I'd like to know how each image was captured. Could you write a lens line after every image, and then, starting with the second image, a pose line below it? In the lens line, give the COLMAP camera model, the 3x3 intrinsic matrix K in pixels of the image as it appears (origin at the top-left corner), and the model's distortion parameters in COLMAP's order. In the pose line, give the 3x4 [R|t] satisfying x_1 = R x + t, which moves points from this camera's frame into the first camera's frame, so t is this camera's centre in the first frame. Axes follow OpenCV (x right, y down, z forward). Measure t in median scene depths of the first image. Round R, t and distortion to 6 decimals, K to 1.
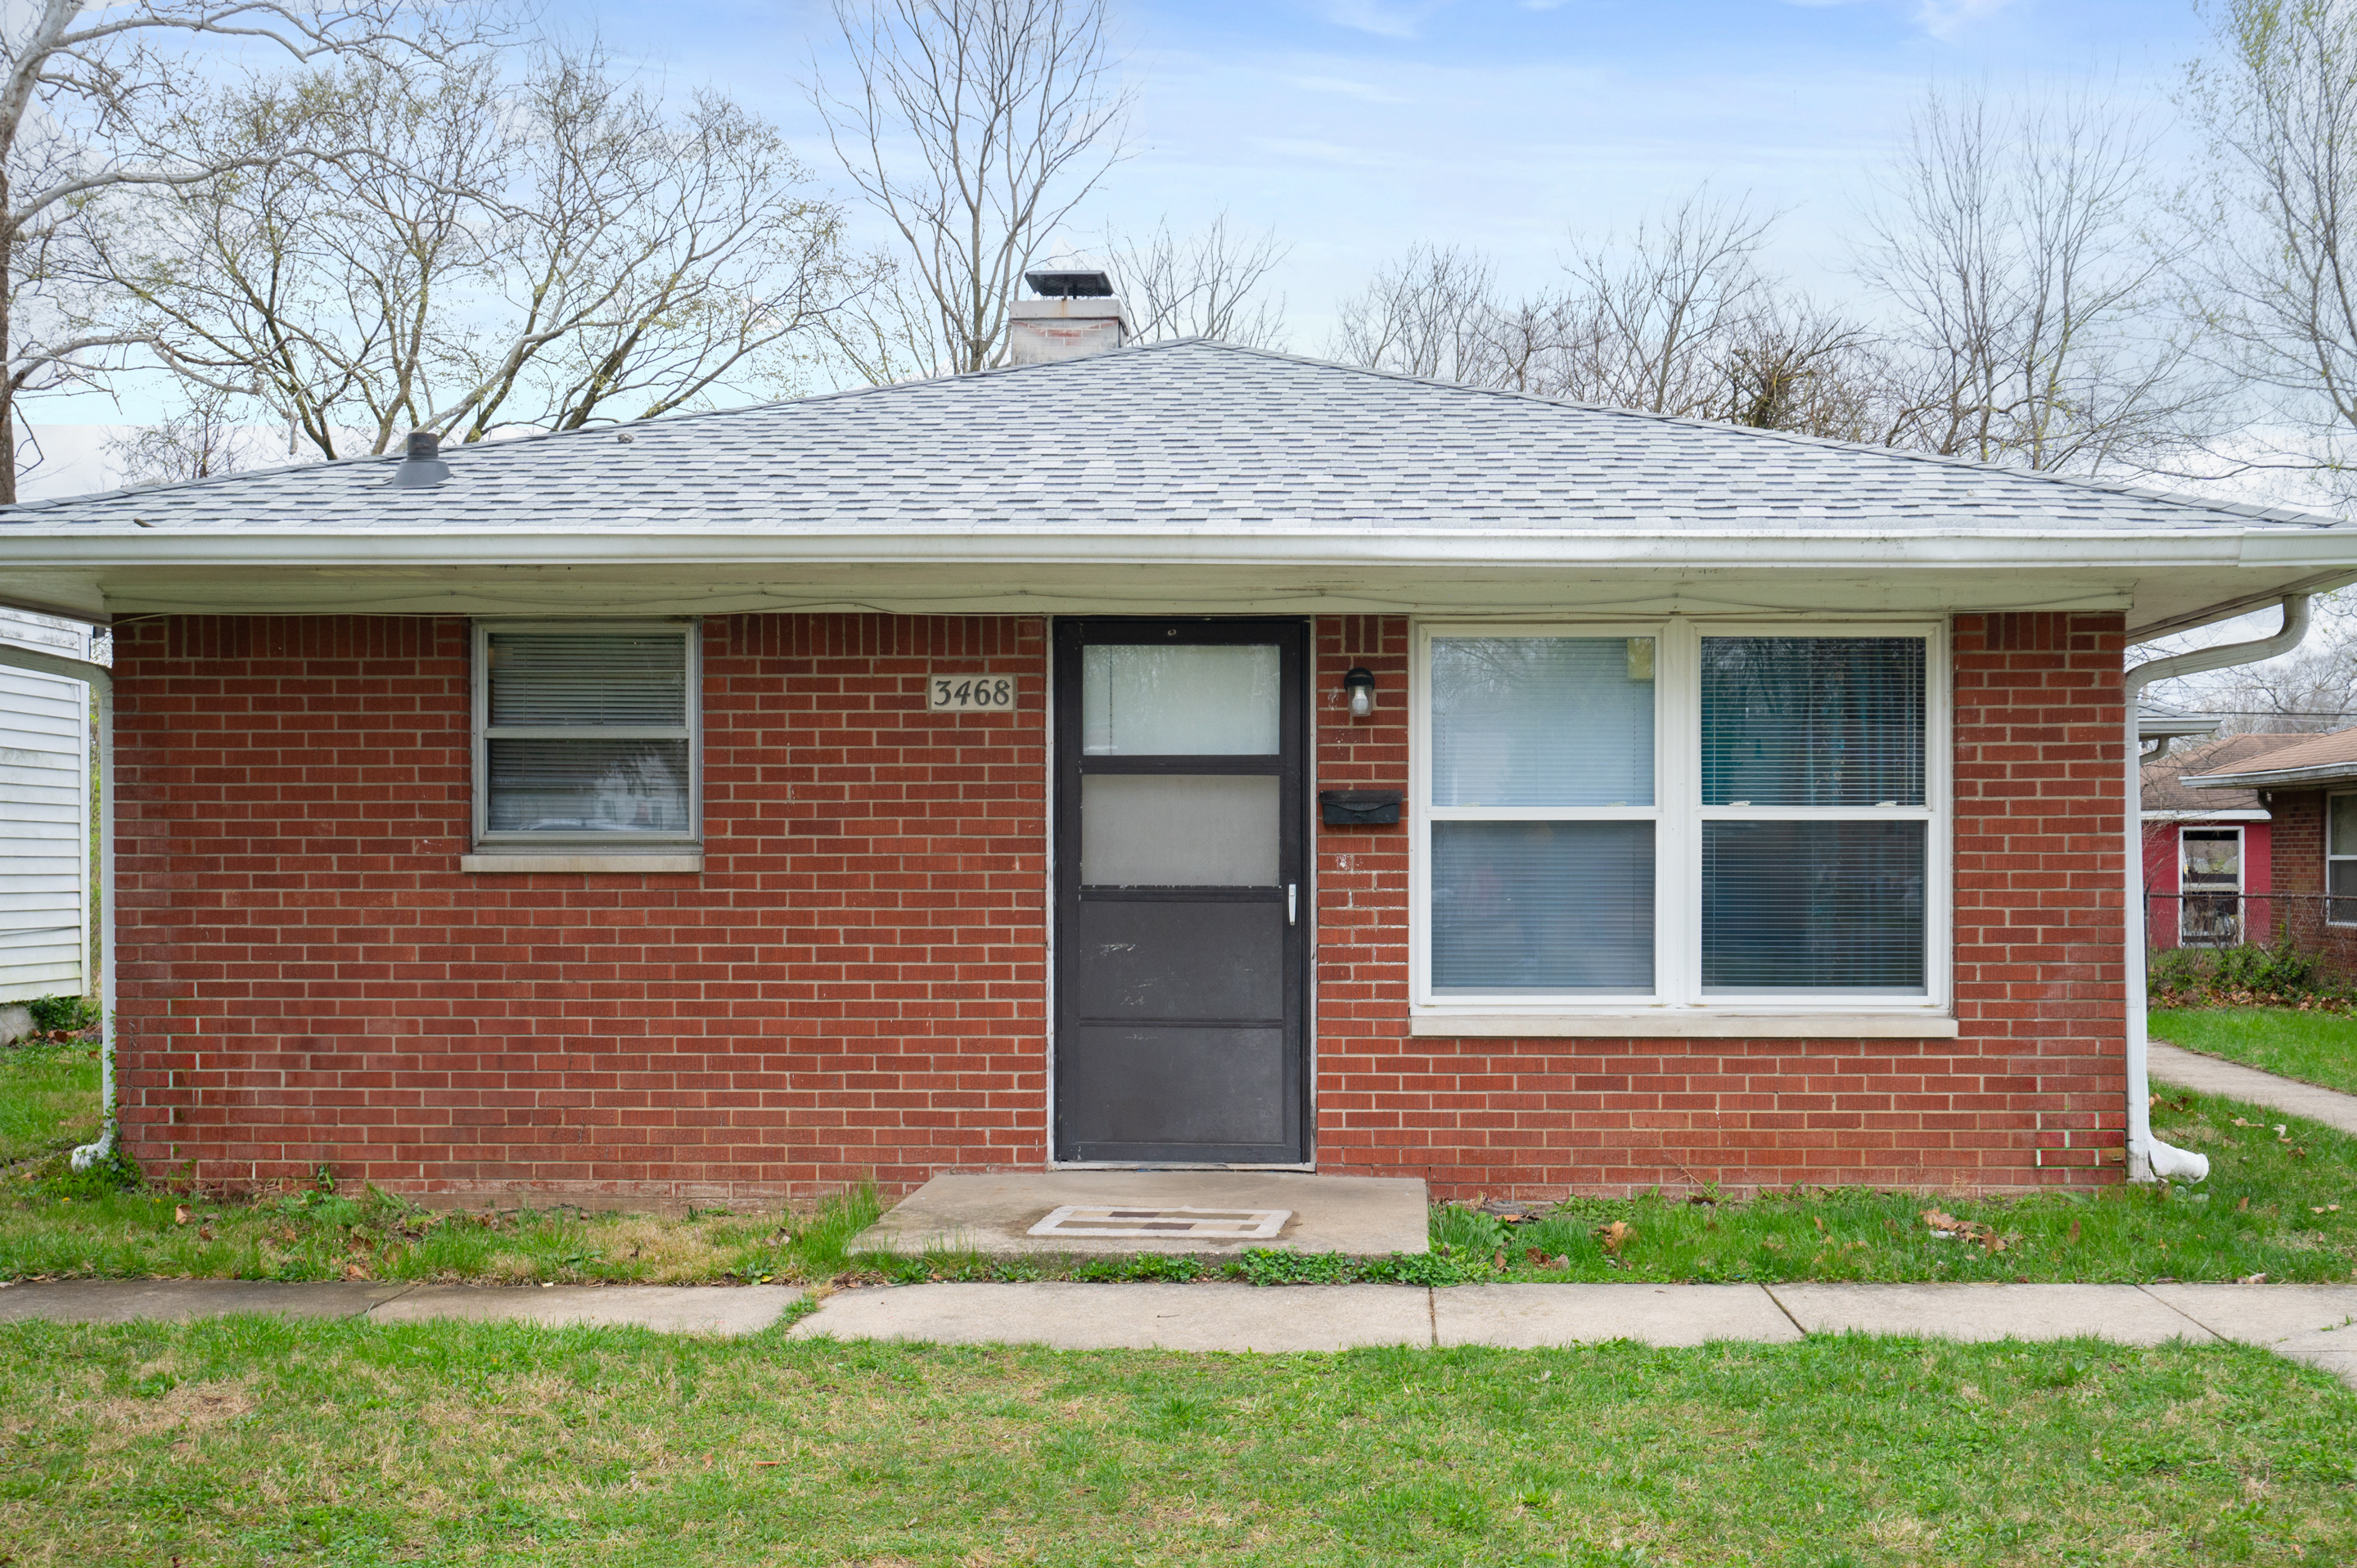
lens RADIAL K [[2369.4, 0, 1187.1], [0, 2369.4, 840.2], [0, 0, 1]] dist [0.002457, 0.012833]
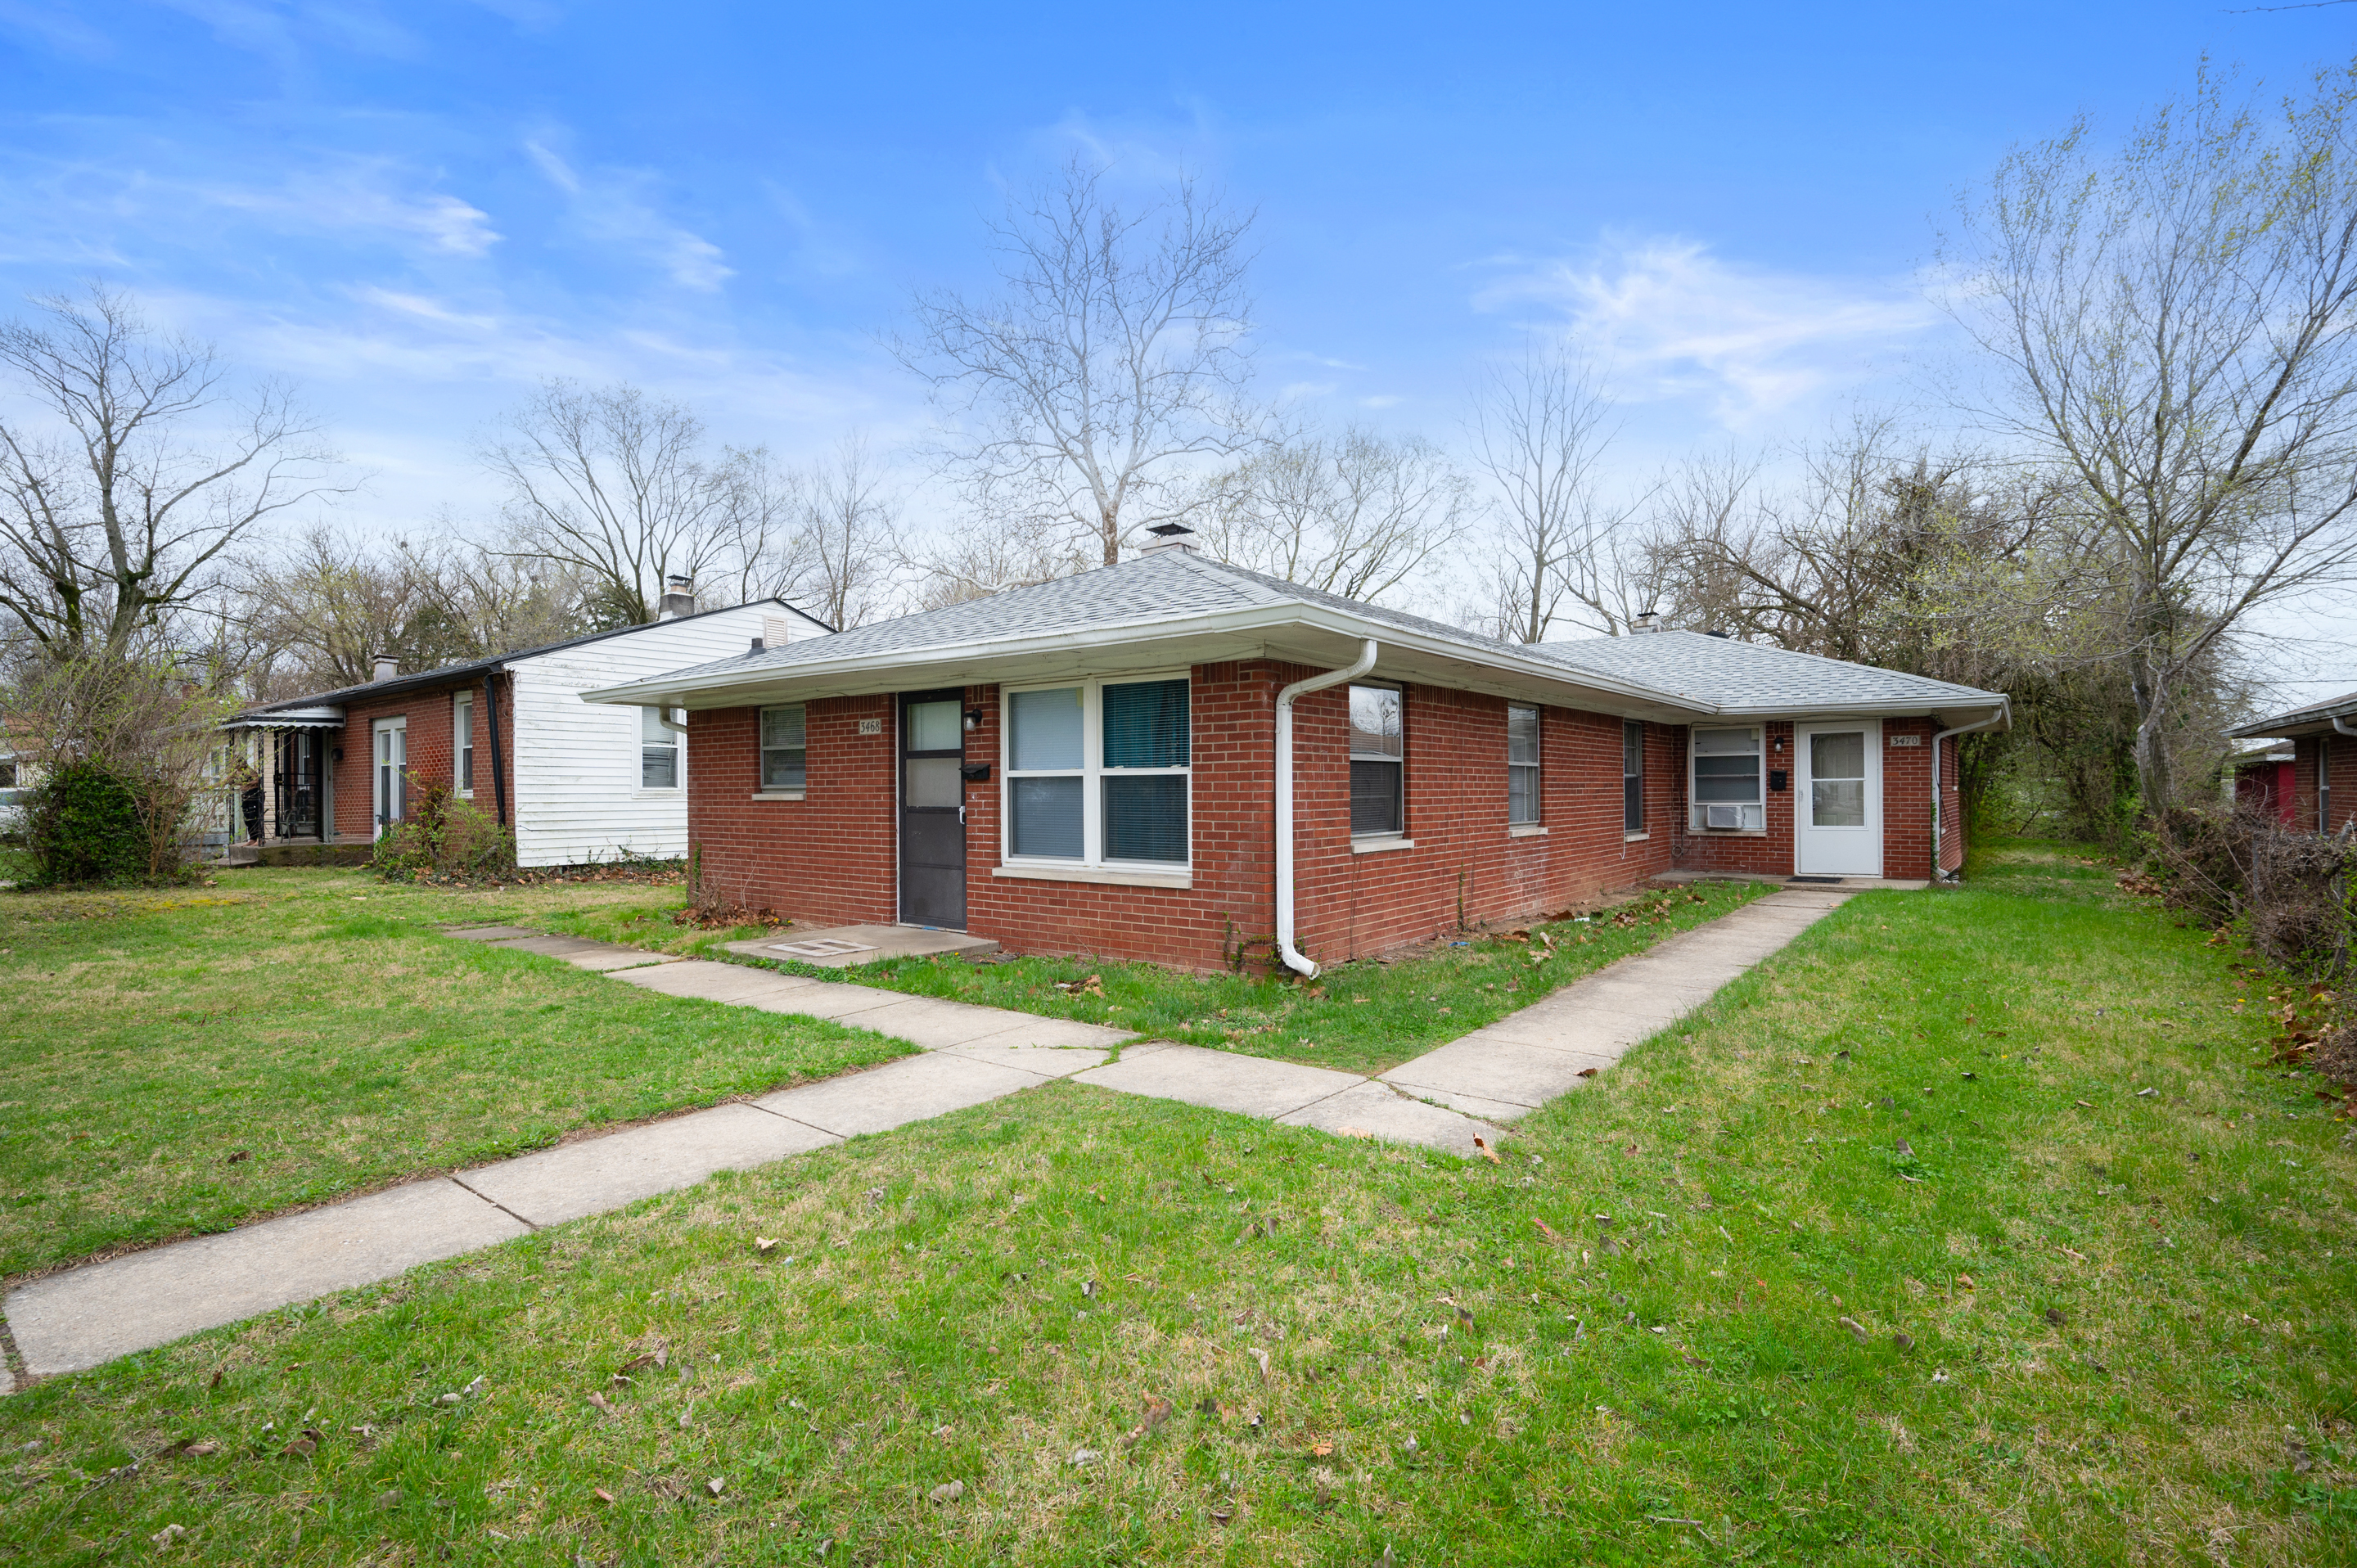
lens RADIAL K [[1101.3, 0, 1178.5], [0, 1101.3, 784.0], [0, 0, 1]] dist [-0.003010, -0.000203]
pose [[0.800734, -0.006820, -0.598981, 0.832705], [0.008342, 0.999965, -0.000234, -0.000568], [0.598962, -0.004809, 0.800763, 0.284326]]
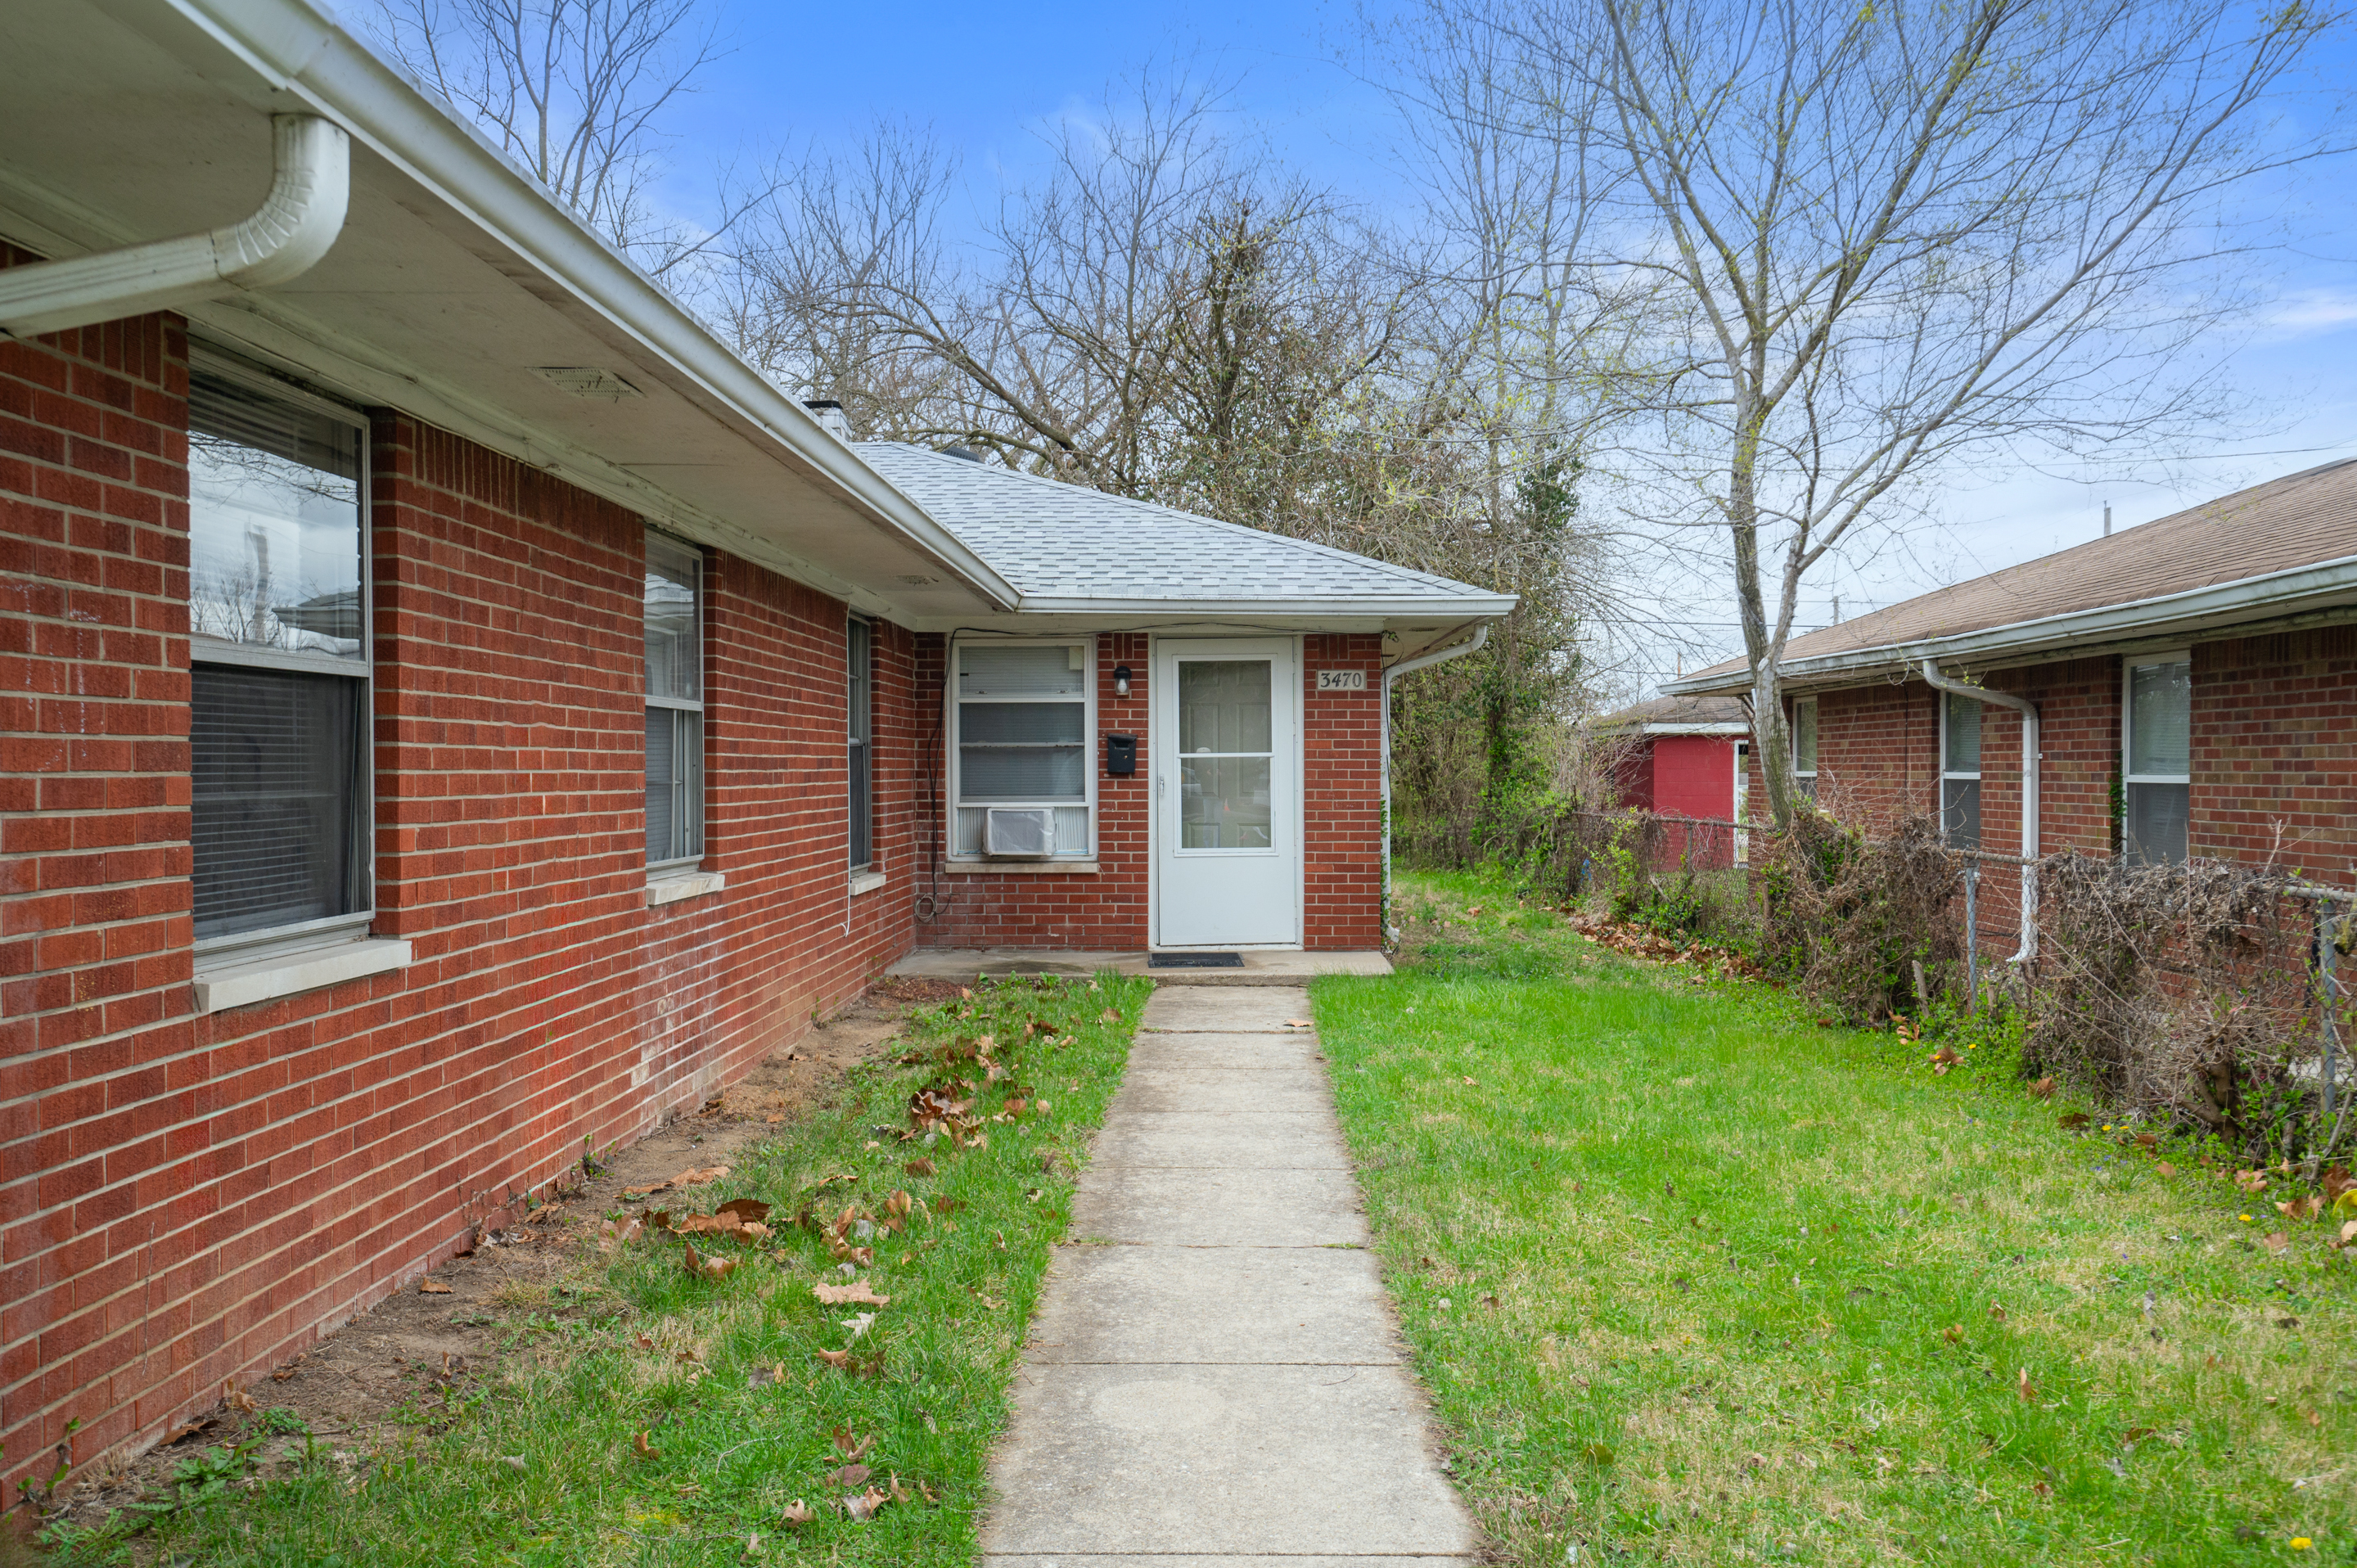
lens RADIAL K [[1994.1, 0, 1178.5], [0, 1994.1, 784.0], [0, 0, 1]] dist [-0.006338, 0.009412]
pose [[0.999914, -0.000995, 0.013042, 0.608080], [0.000820, 0.999910, 0.013356, 0.002310], [-0.013054, -0.013344, 0.999826, 0.665861]]
